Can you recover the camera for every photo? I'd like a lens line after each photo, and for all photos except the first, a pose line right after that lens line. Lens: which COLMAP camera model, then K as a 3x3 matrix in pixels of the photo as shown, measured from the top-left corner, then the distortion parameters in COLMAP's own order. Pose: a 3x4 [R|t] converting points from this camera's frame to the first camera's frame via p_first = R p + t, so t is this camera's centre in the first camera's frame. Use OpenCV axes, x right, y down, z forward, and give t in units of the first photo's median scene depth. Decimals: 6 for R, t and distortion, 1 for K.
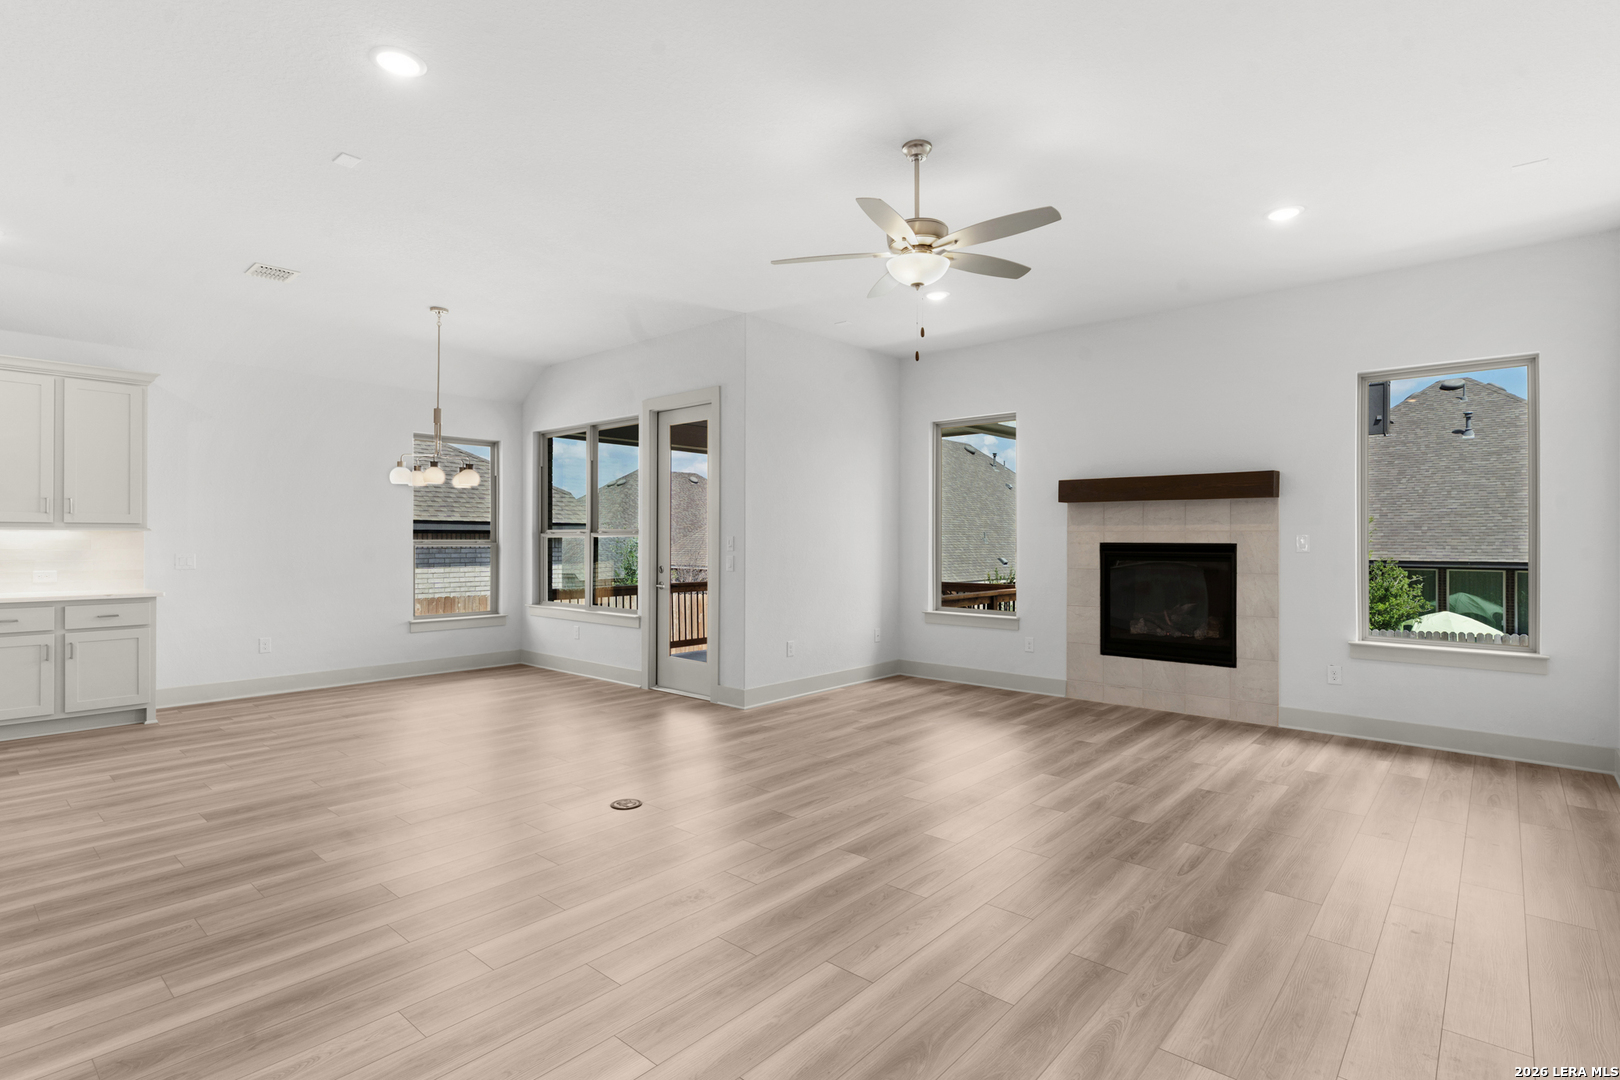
lens RADIAL K [[790.8, 0, 804.4], [0, 790.8, 534.9], [0, 0, 1]] dist [-0.001504, 0.002114]
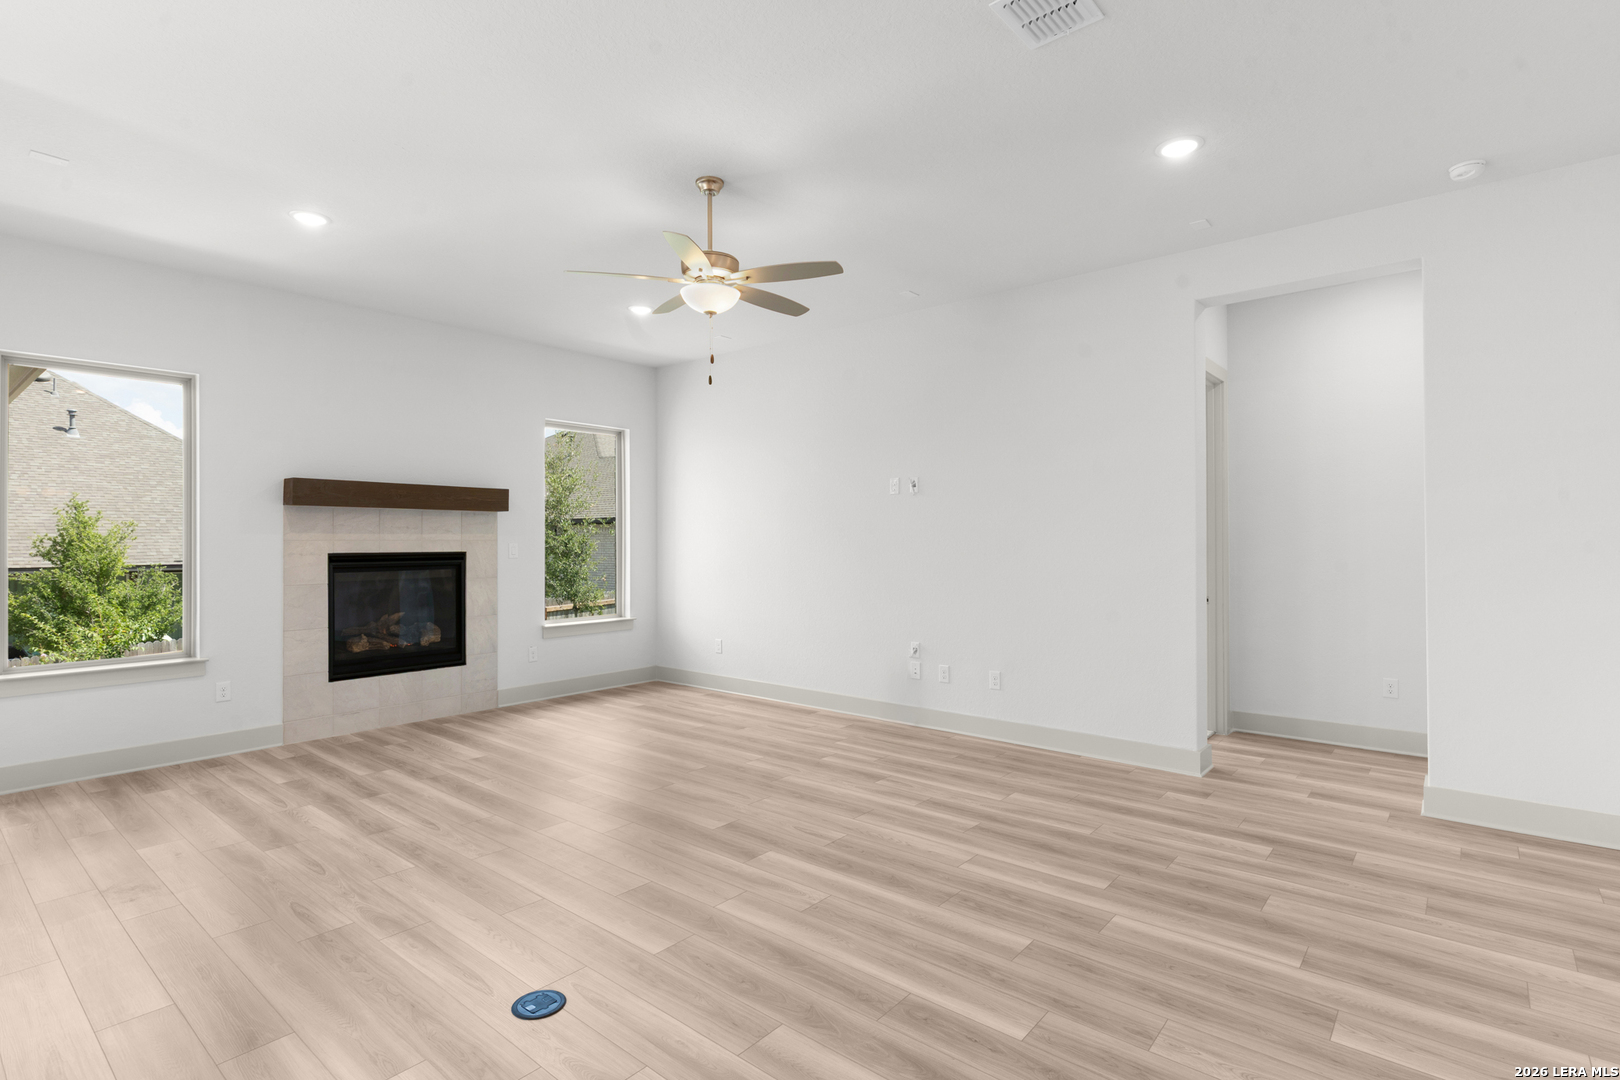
lens RADIAL K [[790.8, 0, 806.4], [0, 790.8, 534.8], [0, 0, 1]] dist [-0.001504, 0.002114]
pose [[-0.024757, 0.004731, 0.999682, -0.535890], [-0.002793, 0.999985, -0.004802, -0.008240], [-0.999690, -0.002911, -0.024743, 0.526062]]
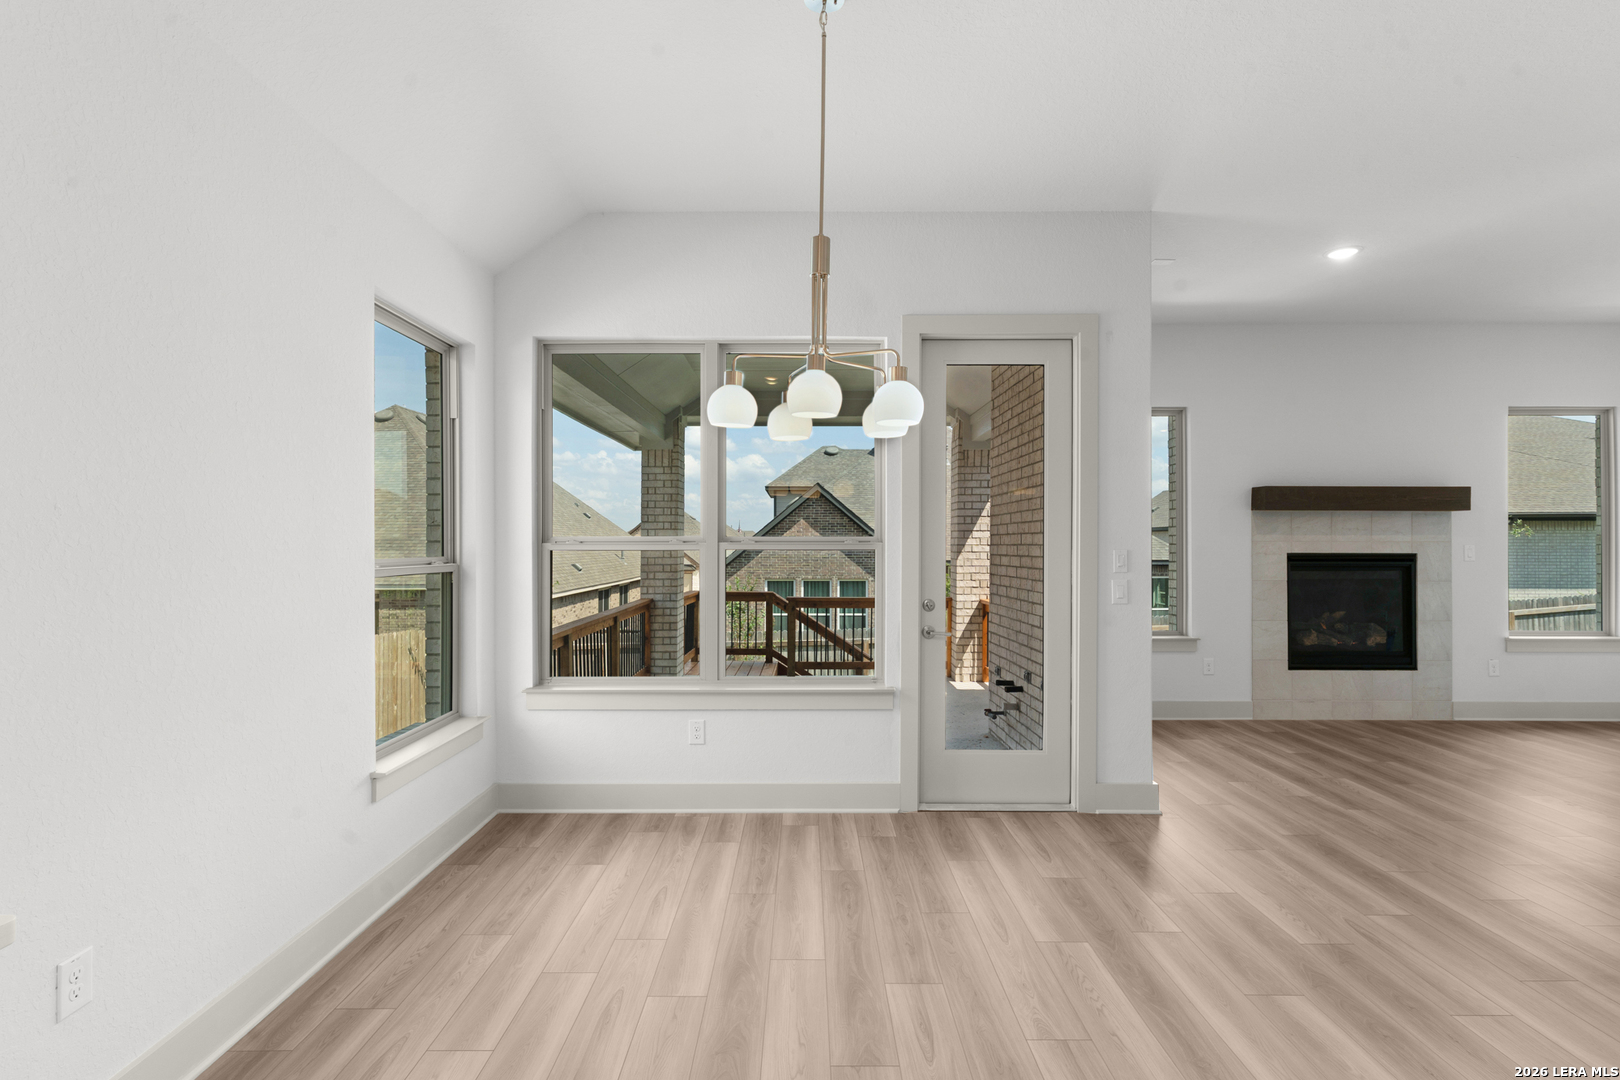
lens RADIAL K [[790.8, 0, 811.8], [0, 790.8, 540.4], [0, 0, 1]] dist [-0.001504, 0.002114]
pose [[0.752861, -0.001070, 0.658178, -0.727055], [-0.001908, 0.999991, 0.003809, -0.008599], [-0.658177, -0.004123, 0.752852, 0.697628]]
